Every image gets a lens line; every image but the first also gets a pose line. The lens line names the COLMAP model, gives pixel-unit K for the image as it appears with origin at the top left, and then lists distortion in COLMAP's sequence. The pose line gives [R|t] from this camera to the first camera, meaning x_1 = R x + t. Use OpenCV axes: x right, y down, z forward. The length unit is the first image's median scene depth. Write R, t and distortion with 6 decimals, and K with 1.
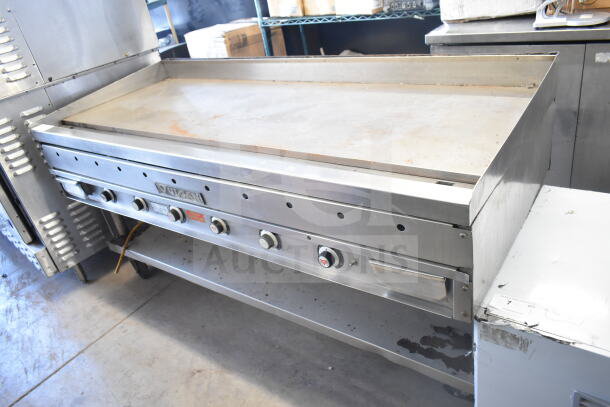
lens RADIAL K [[457.1, 0, 305.0], [0, 457.1, 203.5], [0, 0, 1]] dist [-0.030589, 0.002522]
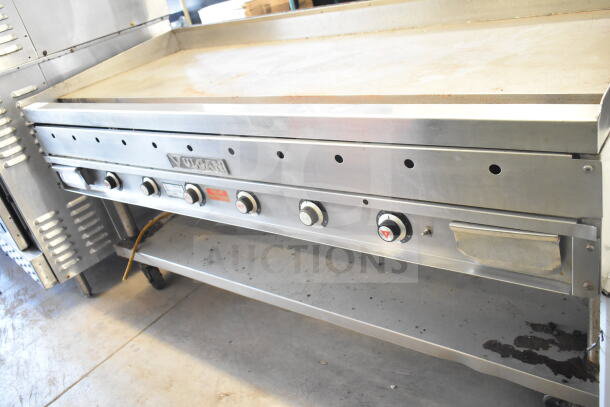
lens RADIAL K [[526.1, 0, 305.0], [0, 526.1, 203.5], [0, 0, 1]] dist [-0.039990, 0.001760]
pose [[0.997140, -0.035798, -0.066561, -0.020014], [0.033377, 0.998753, -0.037134, 0.063308], [0.067808, 0.034806, 0.997091, 0.069526]]
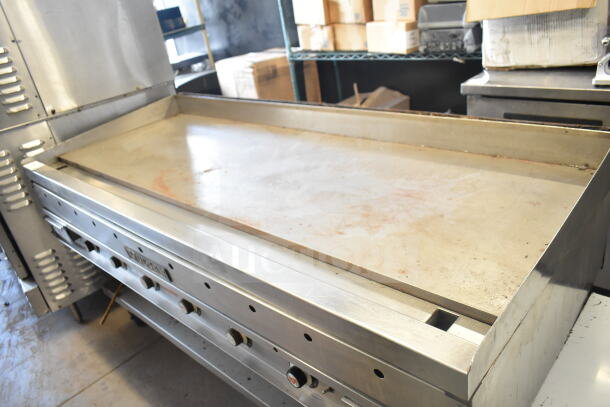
lens RADIAL K [[457.1, 0, 305.0], [0, 457.1, 203.5], [0, 0, 1]] dist [-0.030589, 0.002522]
pose [[0.992443, 0.068912, -0.101528, 0.072713], [-0.072836, 0.996714, -0.035453, -0.091460], [0.098751, 0.042580, 0.994201, 0.121900]]
